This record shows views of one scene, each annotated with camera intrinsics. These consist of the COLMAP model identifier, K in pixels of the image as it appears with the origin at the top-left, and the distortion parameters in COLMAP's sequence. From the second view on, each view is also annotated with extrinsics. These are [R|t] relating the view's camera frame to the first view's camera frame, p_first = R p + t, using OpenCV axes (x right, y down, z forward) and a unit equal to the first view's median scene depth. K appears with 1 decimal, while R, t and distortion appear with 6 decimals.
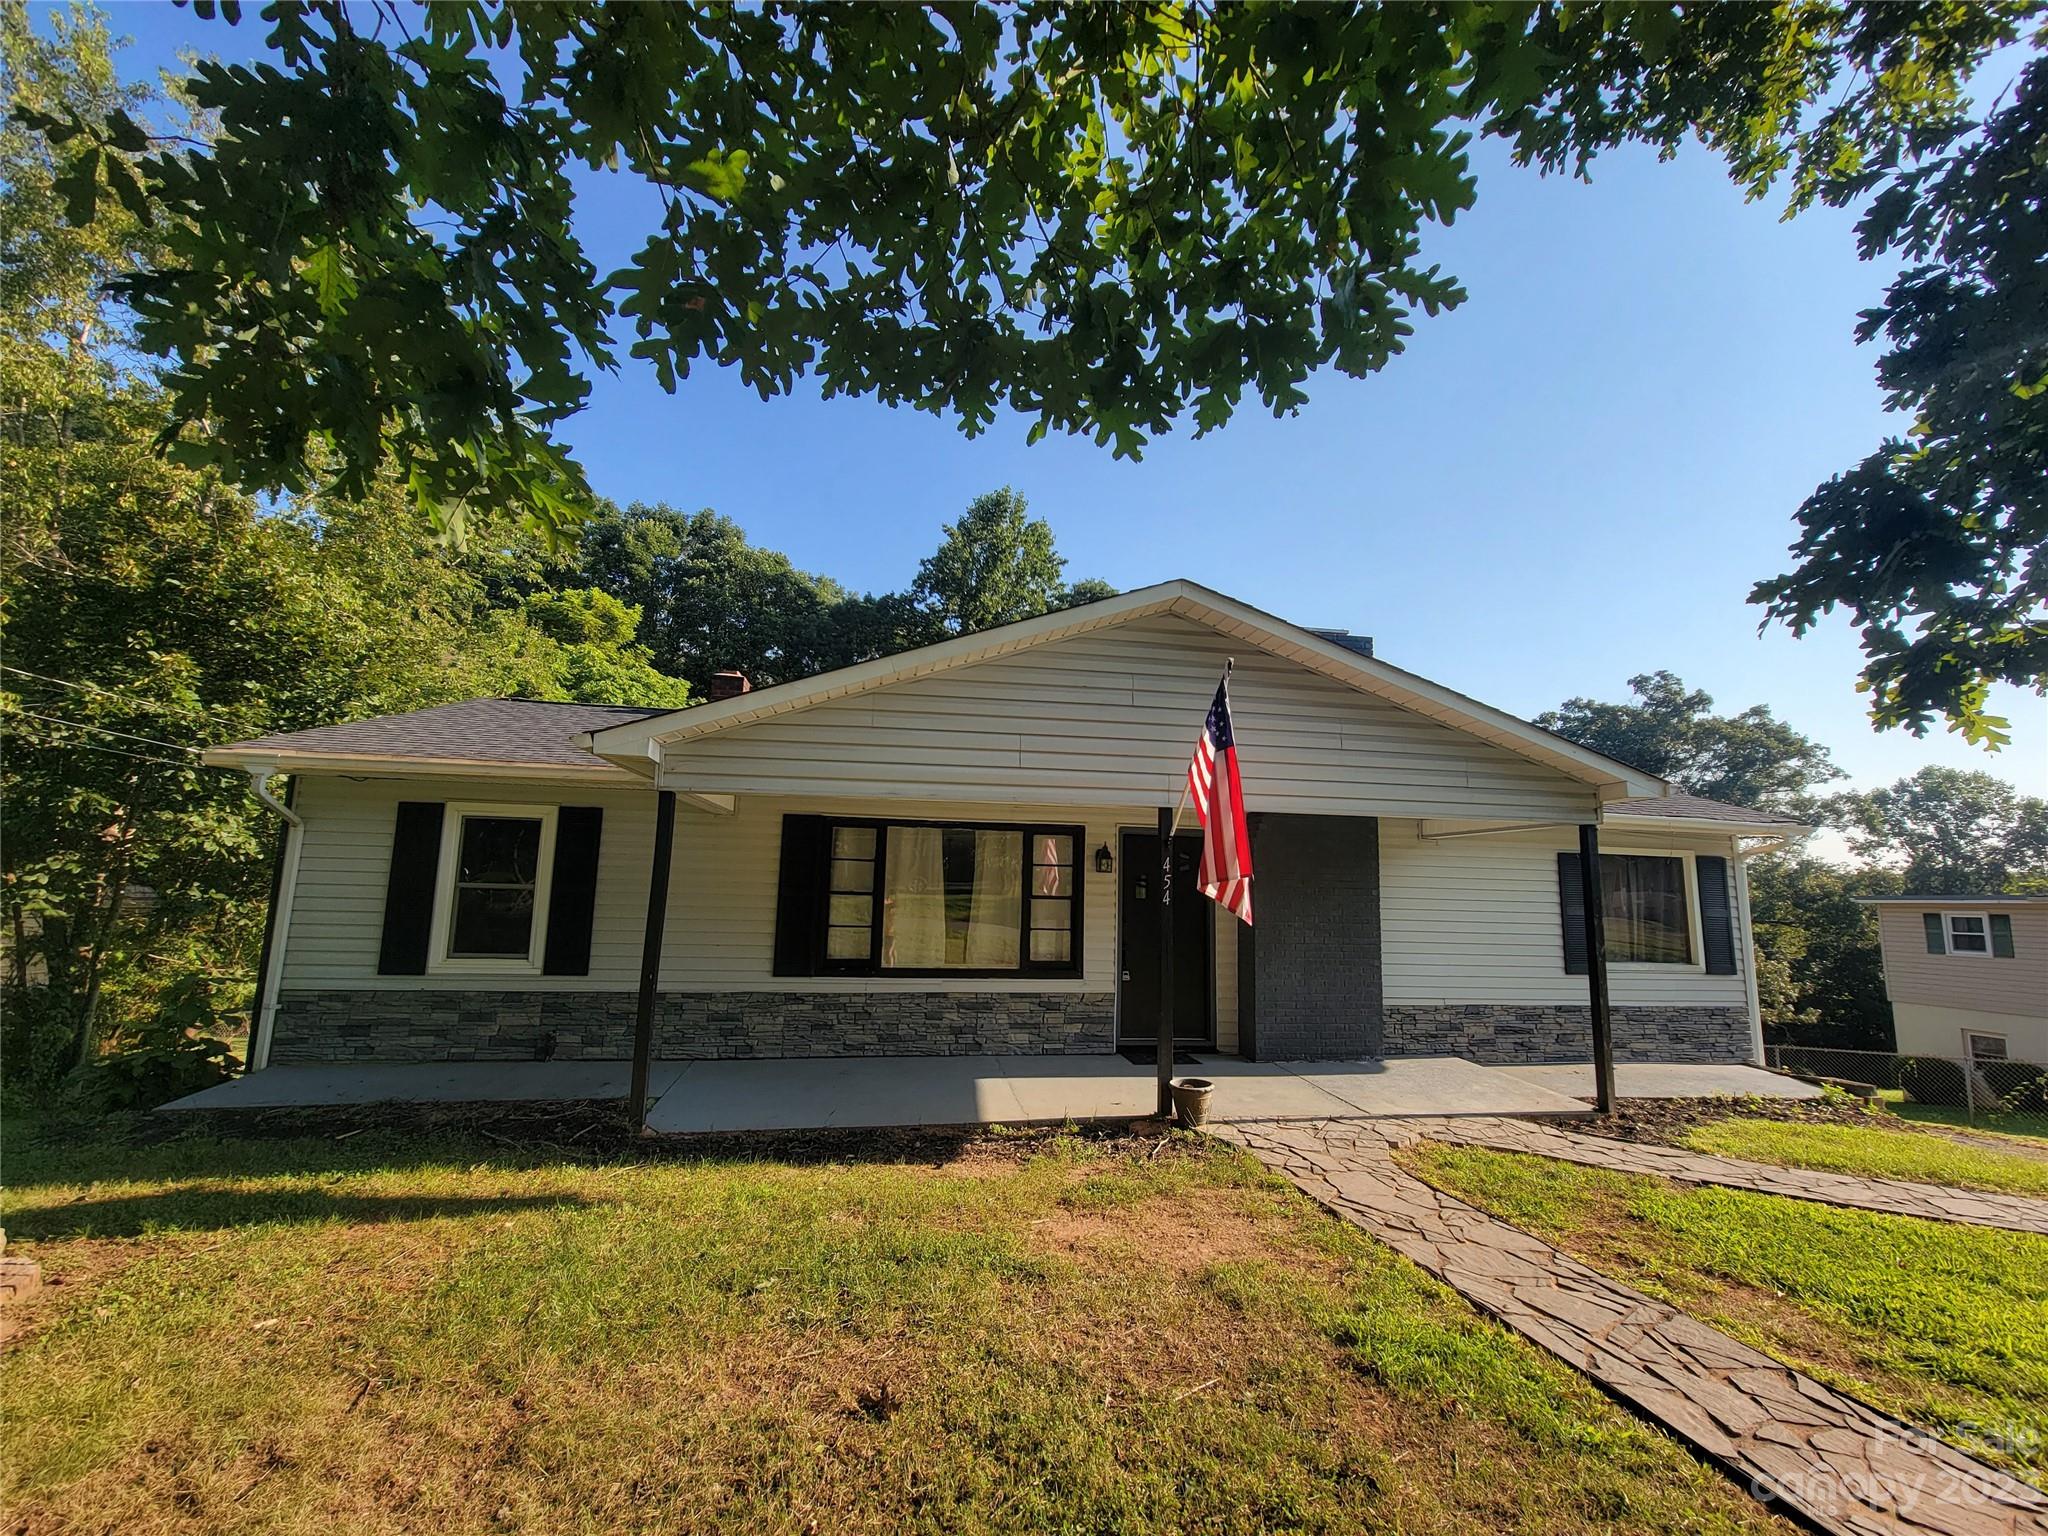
lens RADIAL K [[857.3, 0, 1024.0], [0, 857.3, 768.0], [0, 0, 1]] dist [-0.010257, -0.000132]
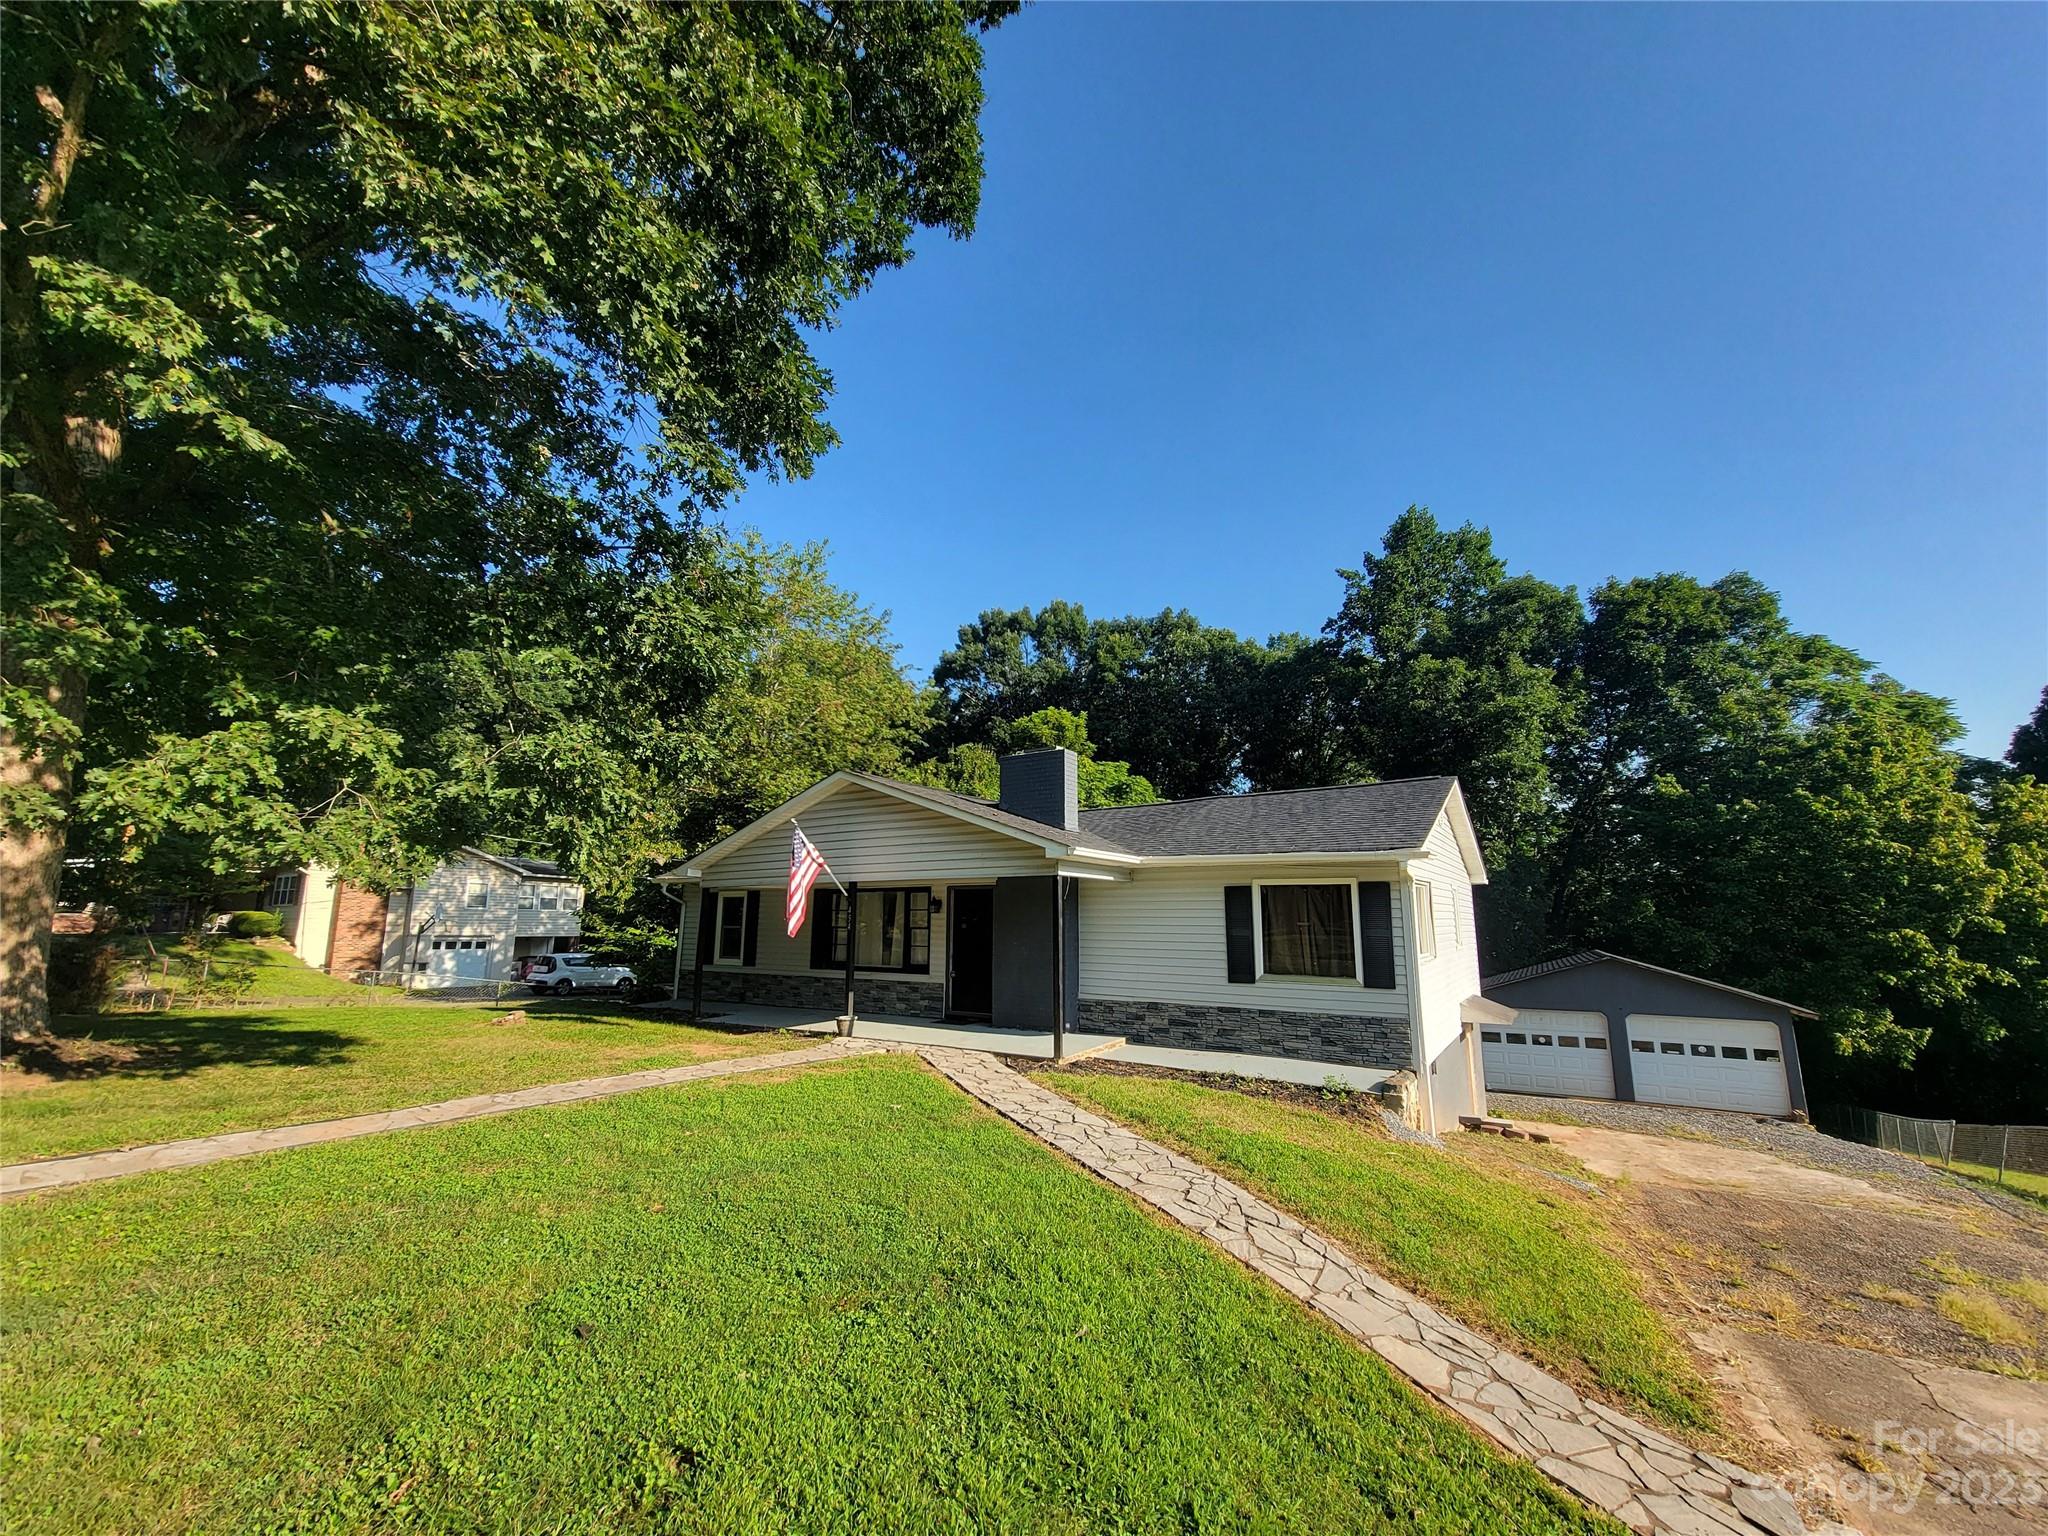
lens RADIAL K [[829.8, 0, 1019.8], [0, 829.8, 779.9], [0, 0, 1]] dist [-0.004398, -0.000109]
pose [[0.741082, -0.133614, -0.657985, 1.293946], [0.111897, 0.990872, -0.075183, 0.002038], [0.662024, -0.017910, 0.749268, -0.124707]]
